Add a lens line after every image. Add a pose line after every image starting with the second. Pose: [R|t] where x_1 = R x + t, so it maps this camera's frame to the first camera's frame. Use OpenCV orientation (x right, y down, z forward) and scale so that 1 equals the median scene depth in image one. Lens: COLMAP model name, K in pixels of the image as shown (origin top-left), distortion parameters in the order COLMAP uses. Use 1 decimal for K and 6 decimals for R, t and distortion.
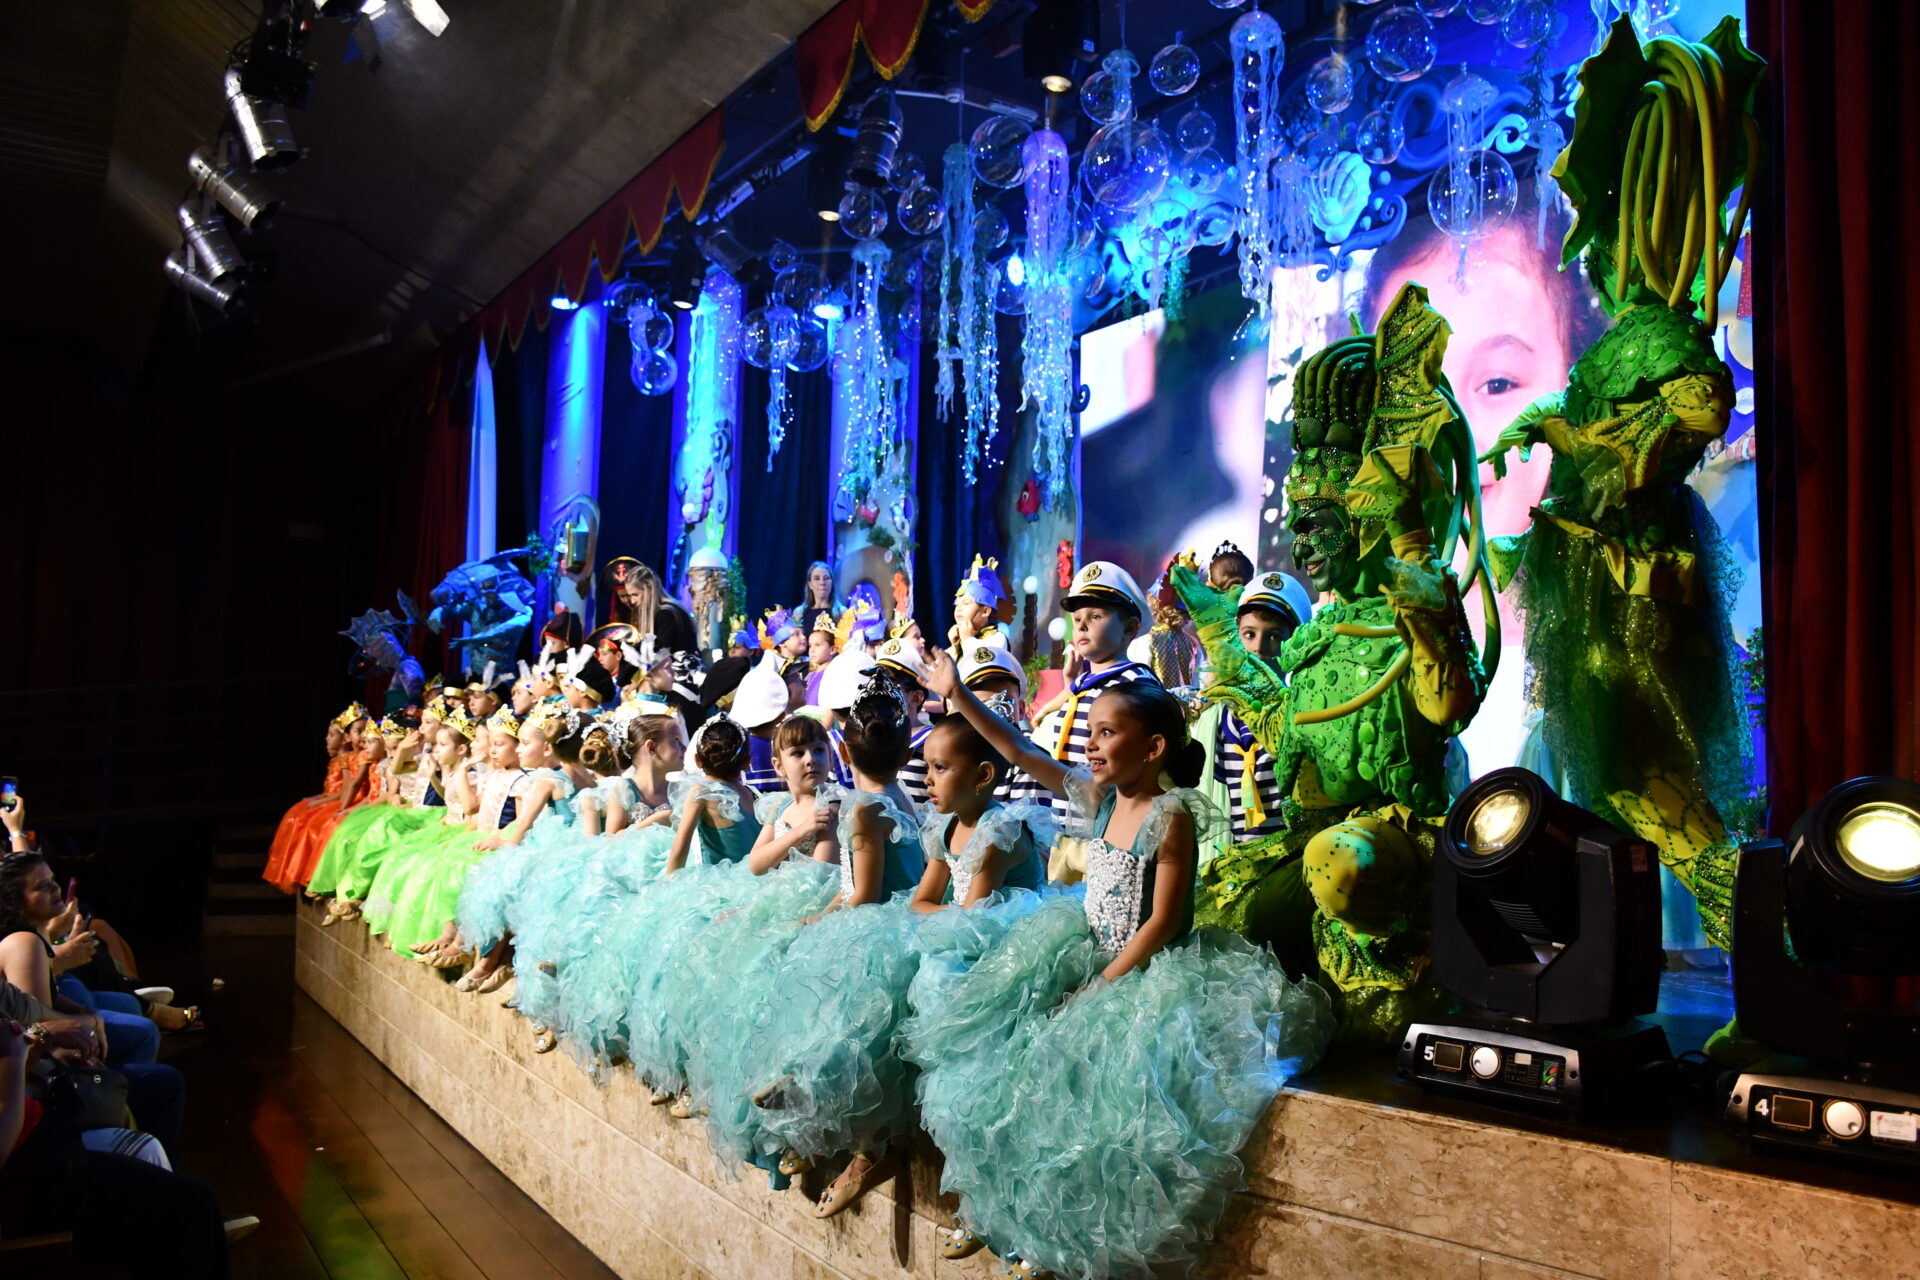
lens RADIAL K [[1507.8, 0, 949.7], [0, 1507.8, 647.2], [0, 0, 1]] dist [-0.122841, 0.043776]
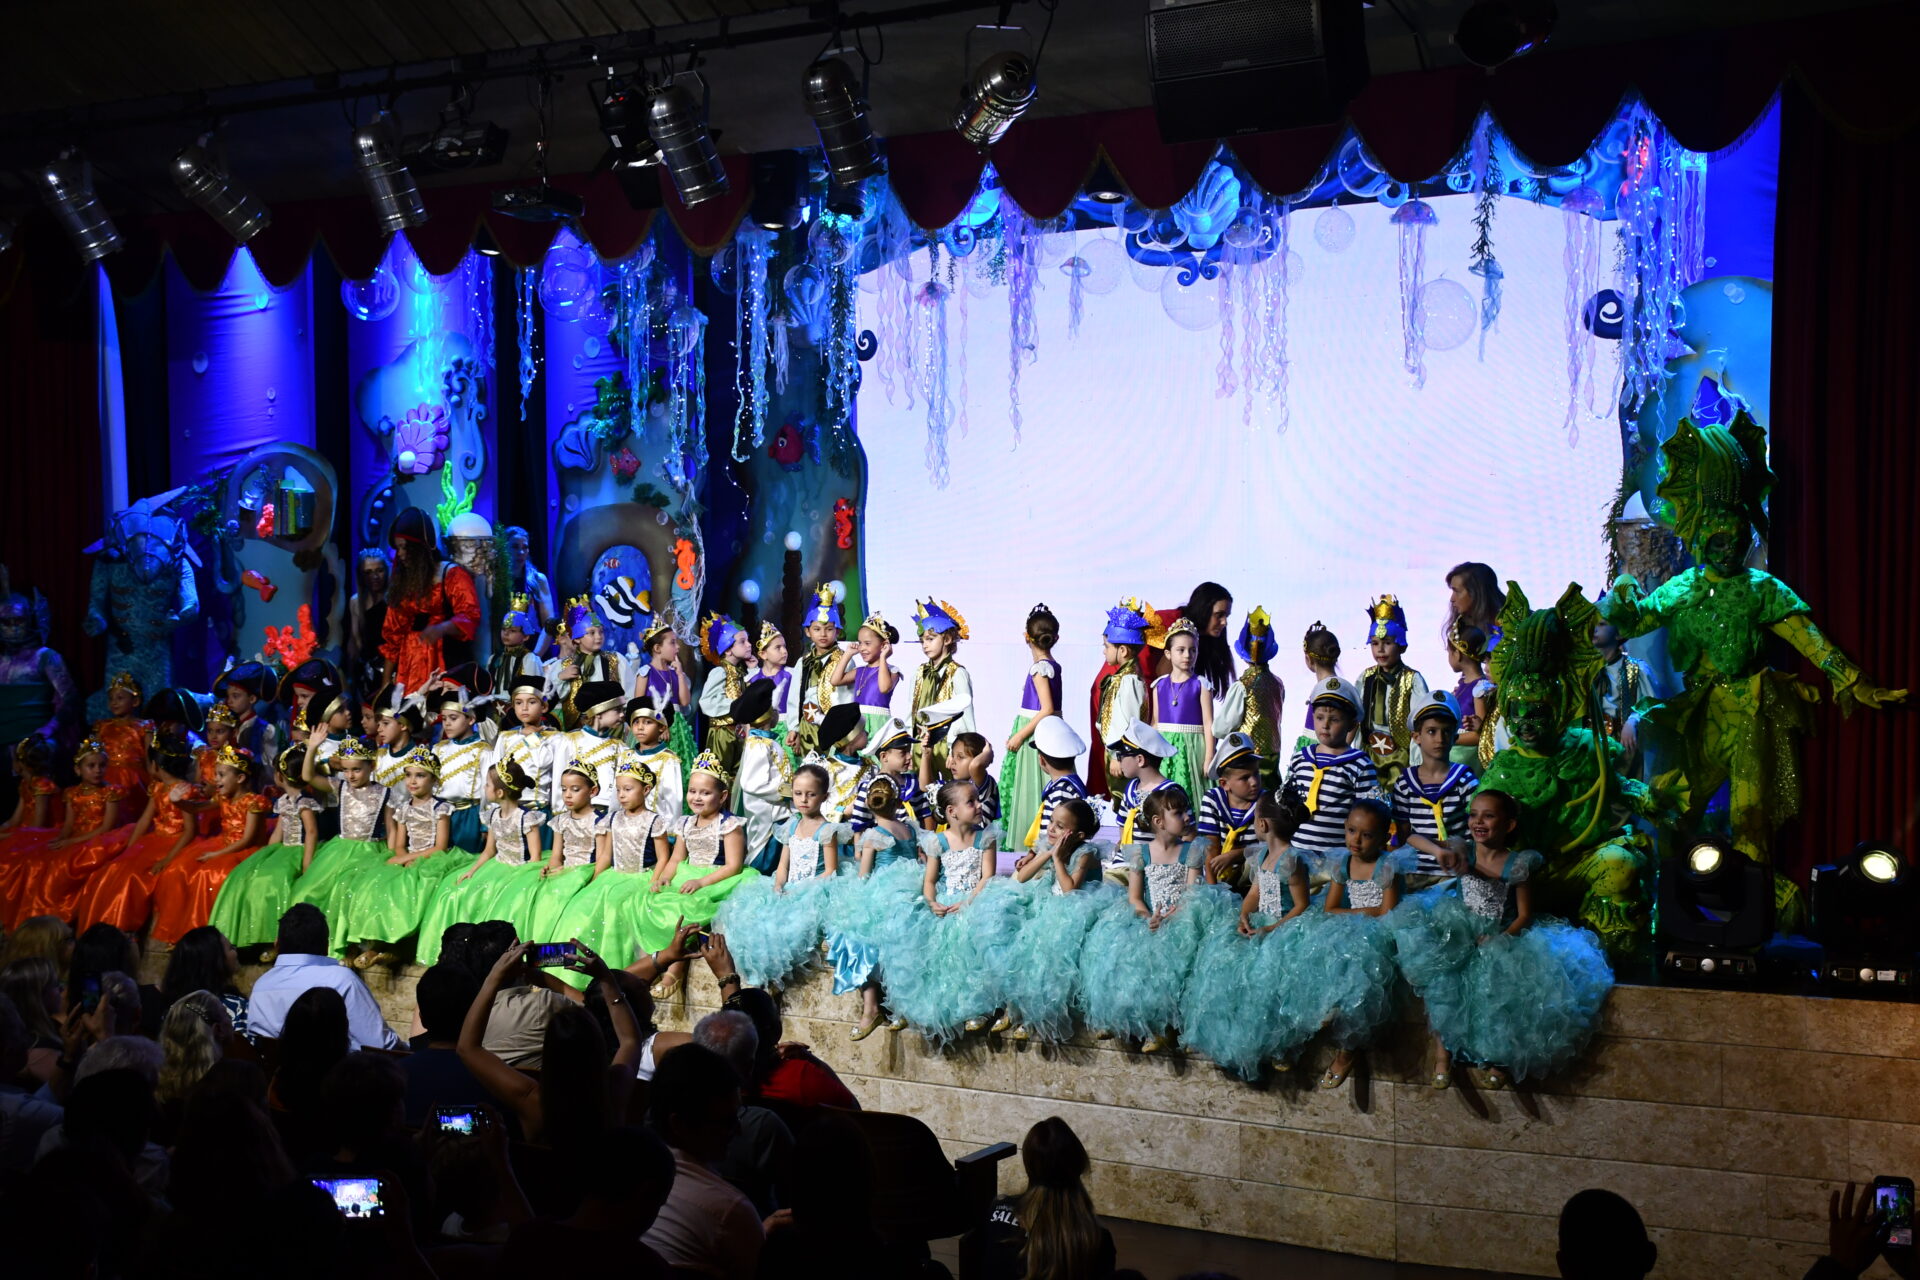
lens RADIAL K [[2518.7, 0, 969.9], [0, 2518.7, 651.6], [0, 0, 1]] dist [0.129734, 0.000000]
pose [[0.907820, -0.039434, 0.417501, -0.522823], [-0.002032, 0.995144, 0.098411, -0.133680], [-0.419354, -0.090188, 0.903332, -0.465153]]
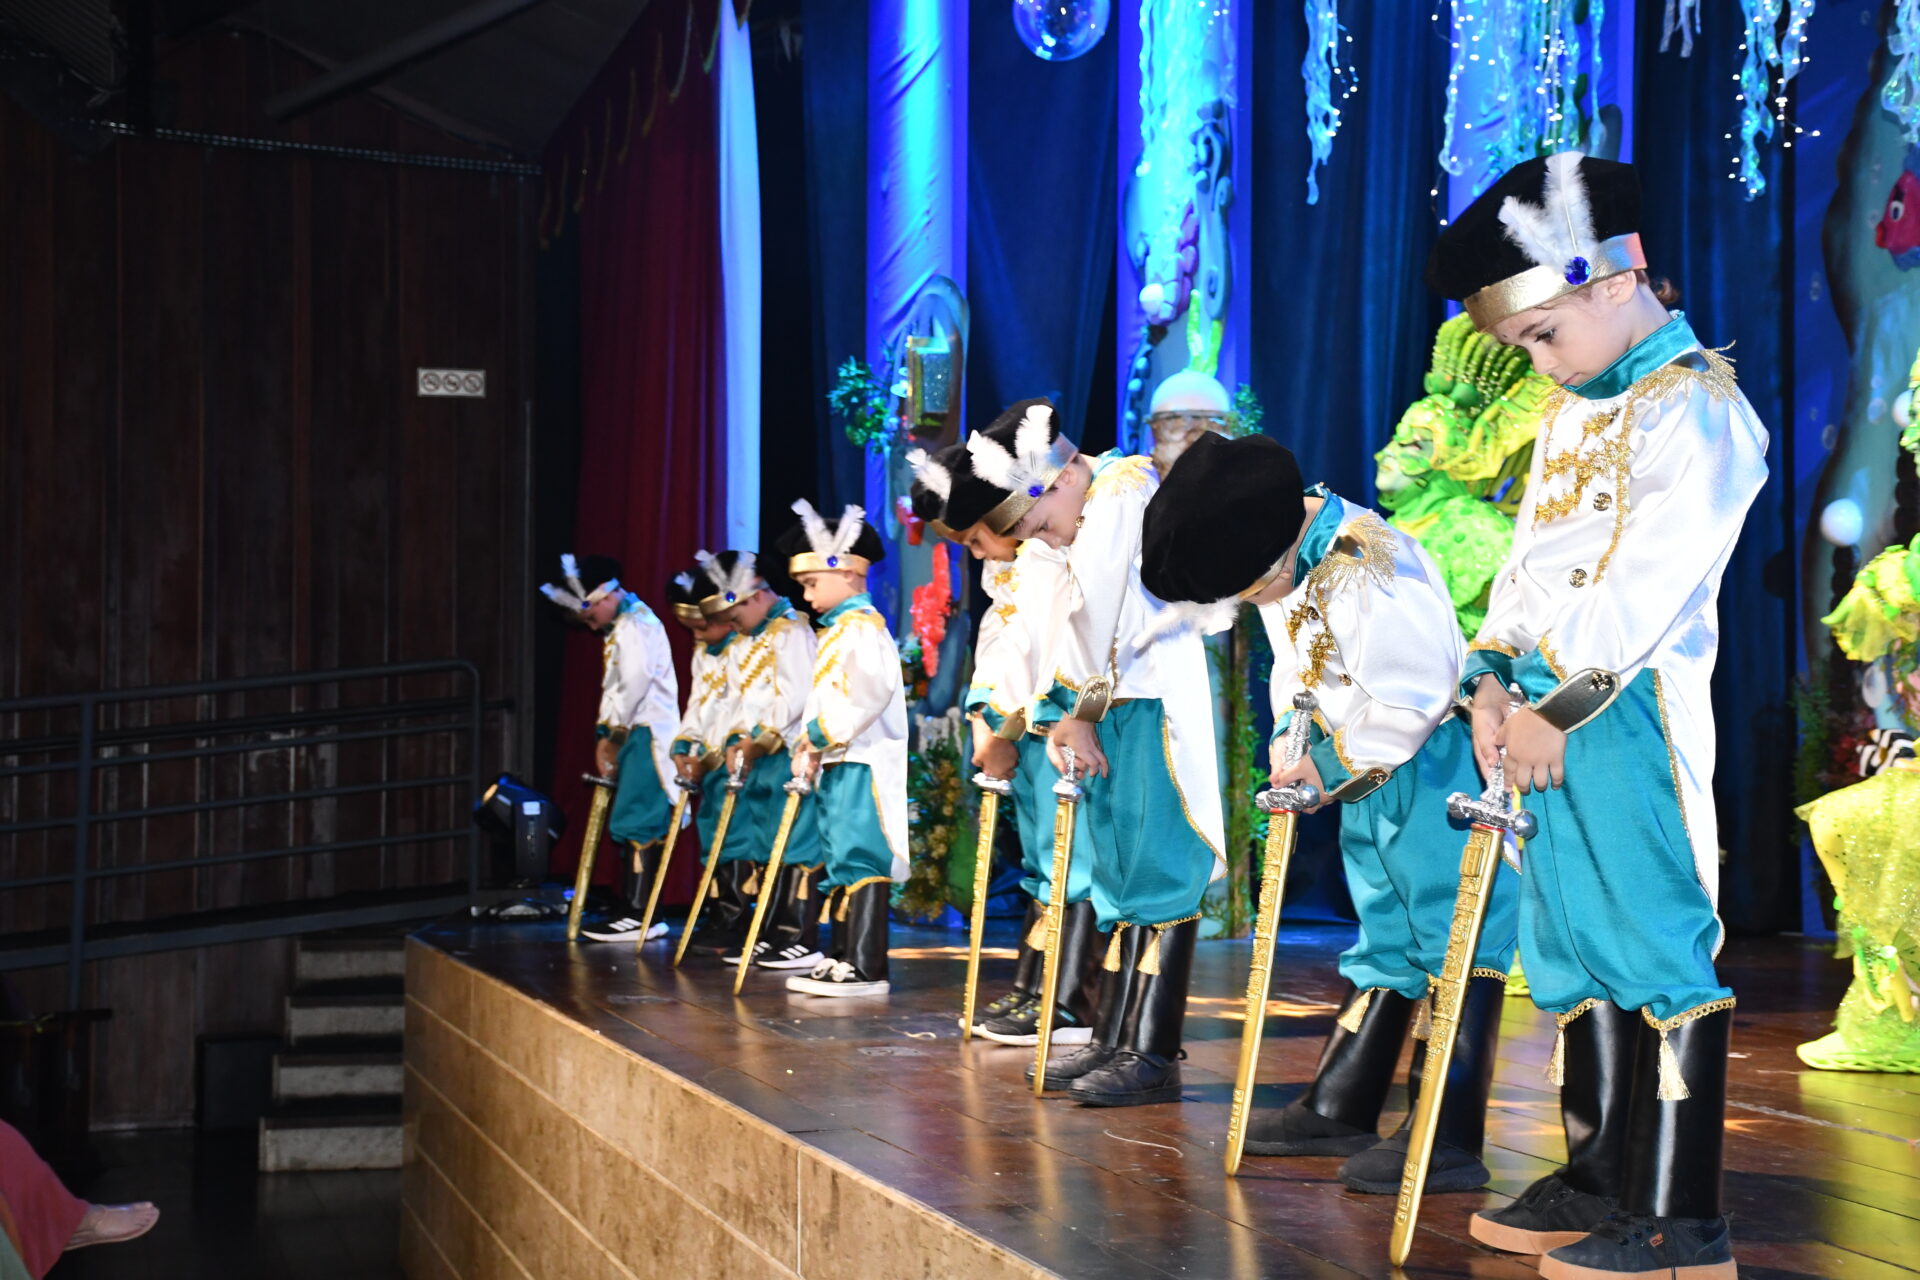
lens RADIAL K [[2933.3, 0, 967.9], [0, 2933.3, 642.9], [0, 0, 1]] dist [0.254812, 0.000000]
pose [[0.960867, -0.030339, -0.275343, 0.030735], [0.035794, 0.999249, 0.014808, 0.004843], [0.274688, -0.024084, 0.961232, 0.064638]]
